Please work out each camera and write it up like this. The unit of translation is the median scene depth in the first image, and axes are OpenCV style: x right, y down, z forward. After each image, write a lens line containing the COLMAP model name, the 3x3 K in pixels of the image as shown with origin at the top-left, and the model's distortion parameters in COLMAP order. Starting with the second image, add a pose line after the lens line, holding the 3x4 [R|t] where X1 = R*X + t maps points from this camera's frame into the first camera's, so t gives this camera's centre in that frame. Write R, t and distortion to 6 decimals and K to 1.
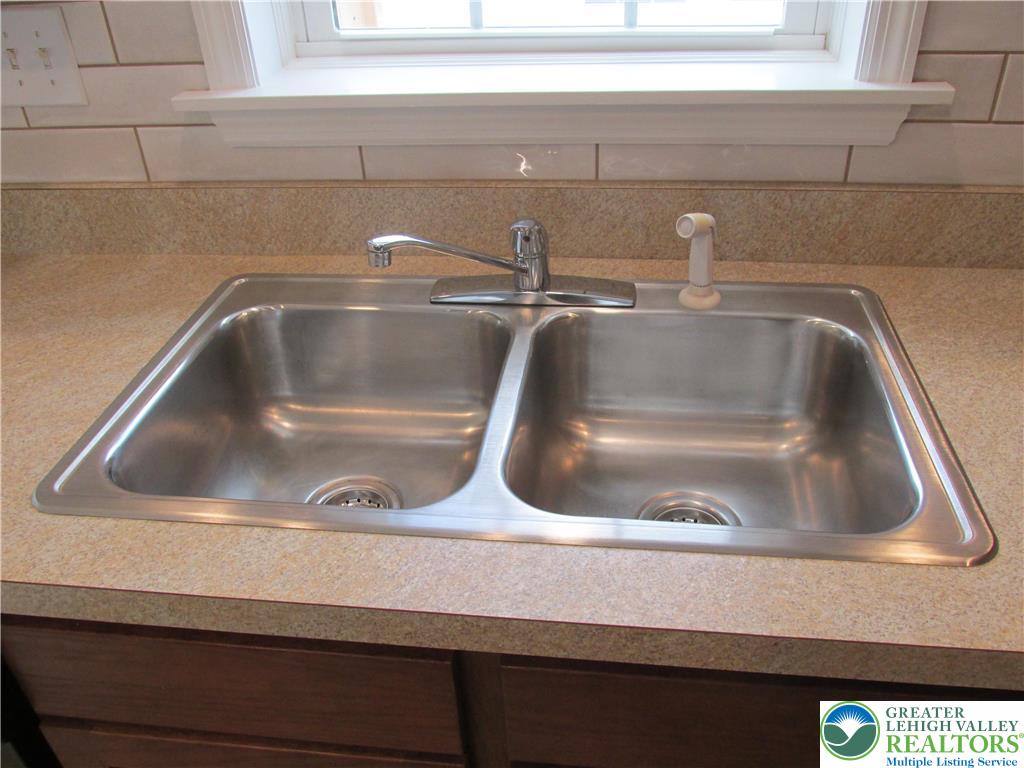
lens RADIAL K [[849.9, 0, 513.4], [0, 849.9, 383.3], [0, 0, 1]] dist [-0.034136, -0.001582]
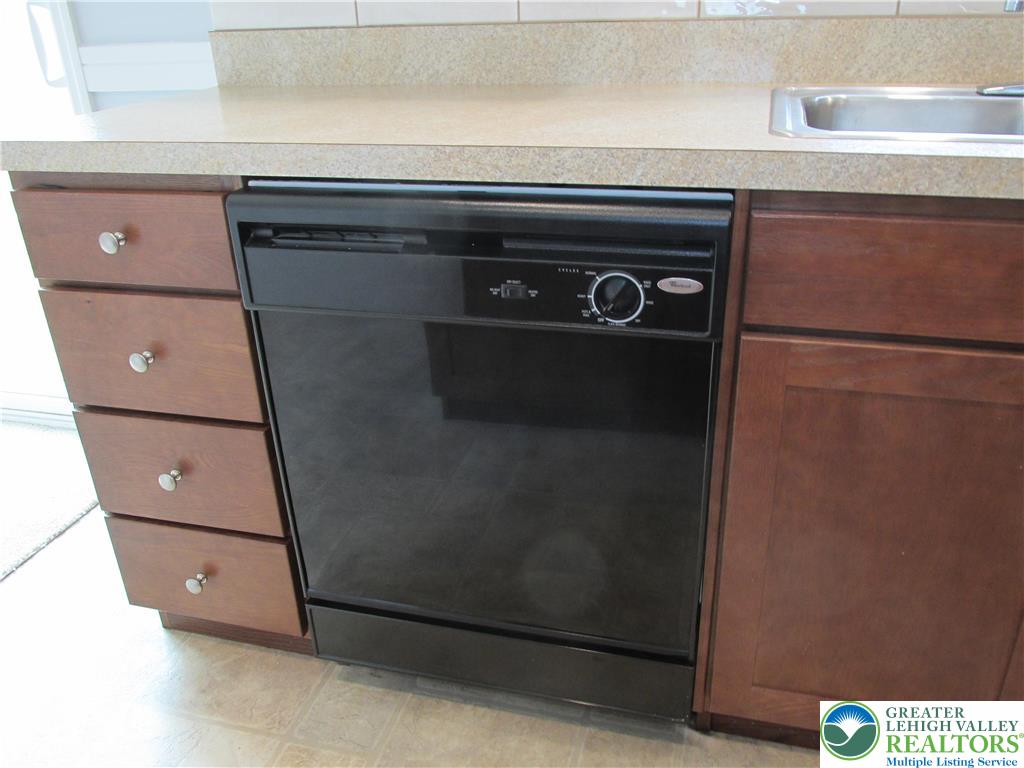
lens RADIAL K [[849.9, 0, 509.6], [0, 849.9, 384.3], [0, 0, 1]] dist [-0.034136, -0.001582]
pose [[0.988646, 0.075331, -0.130014, 0.177464], [-0.091343, 0.988325, -0.121943, 0.514772], [0.119310, 0.132434, 0.983985, -0.247918]]
